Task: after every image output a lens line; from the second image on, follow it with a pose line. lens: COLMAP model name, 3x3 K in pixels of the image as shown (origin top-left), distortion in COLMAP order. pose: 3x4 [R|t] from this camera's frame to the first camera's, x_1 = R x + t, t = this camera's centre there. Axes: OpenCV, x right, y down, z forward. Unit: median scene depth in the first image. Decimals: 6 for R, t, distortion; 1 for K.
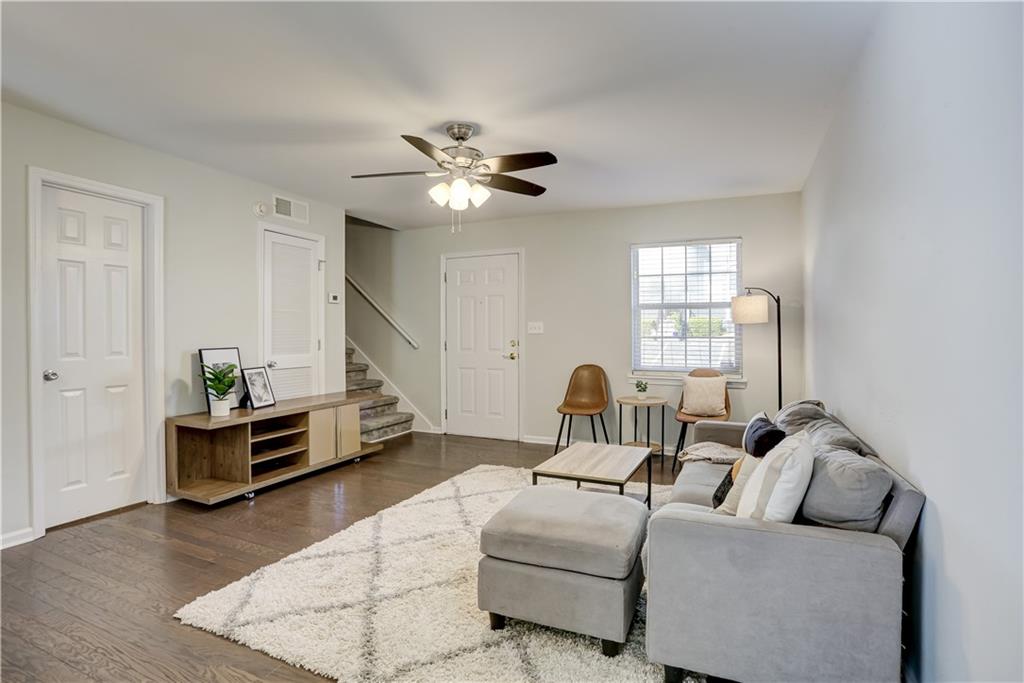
lens RADIAL K [[500.5, 0, 508.4], [0, 500.5, 342.2], [0, 0, 1]] dist [-0.072668, 0.031375]
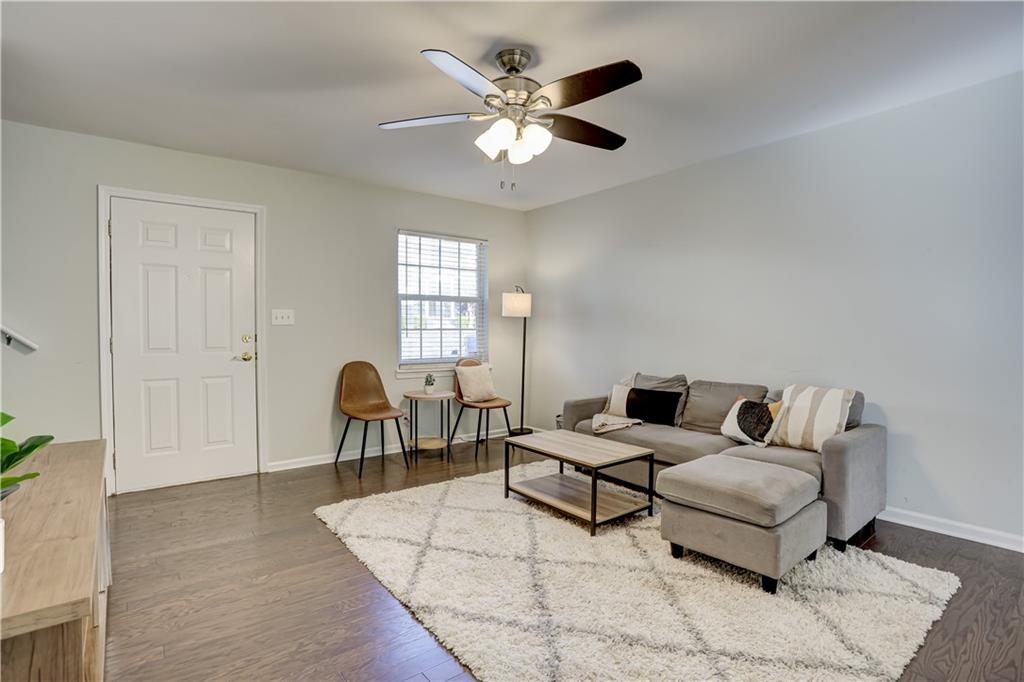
lens RADIAL K [[500.5, 0, 508.4], [0, 500.5, 341.7], [0, 0, 1]] dist [-0.072668, 0.031375]
pose [[0.476978, -0.023739, 0.878595, -0.494117], [0.015417, 0.999707, 0.018642, -0.000185], [-0.878780, 0.004653, 0.477204, 0.398458]]
